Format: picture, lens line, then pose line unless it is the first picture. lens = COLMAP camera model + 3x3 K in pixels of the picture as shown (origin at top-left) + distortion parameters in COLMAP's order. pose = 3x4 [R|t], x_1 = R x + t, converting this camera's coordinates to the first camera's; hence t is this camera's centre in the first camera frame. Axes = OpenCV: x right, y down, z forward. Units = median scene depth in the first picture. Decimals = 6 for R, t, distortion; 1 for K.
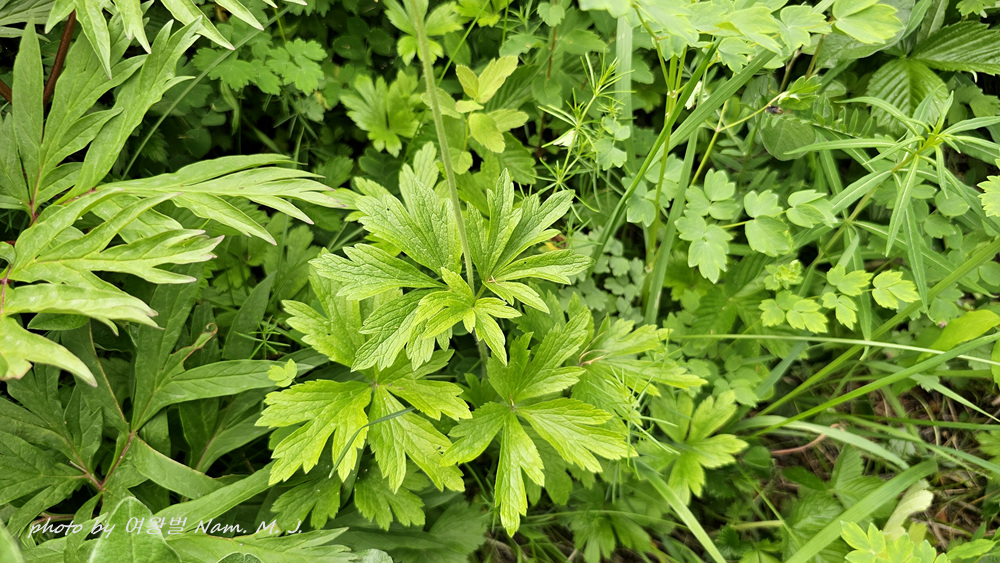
lens RADIAL K [[703.6, 0, 491.9], [0, 703.6, 275.6], [0, 0, 1]] dist [0.036358, -0.005122]
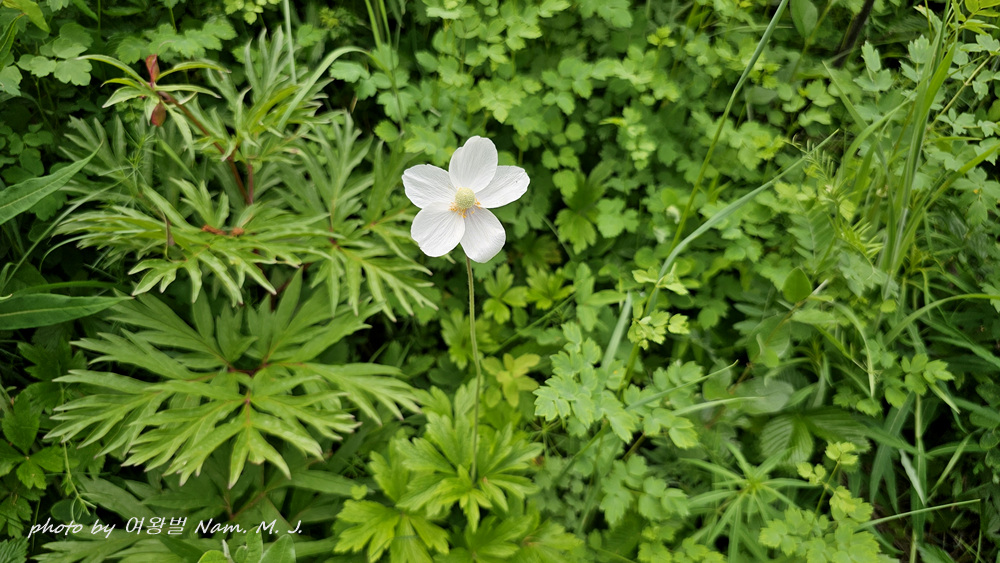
lens RADIAL K [[703.6, 0, 491.9], [0, 703.6, 275.6], [0, 0, 1]] dist [0.036358, -0.005122]
pose [[0.945486, 0.306678, -0.109566, 0.055370], [-0.321119, 0.933953, -0.156892, -0.204582], [0.054214, 0.183523, 0.981519, -0.853580]]
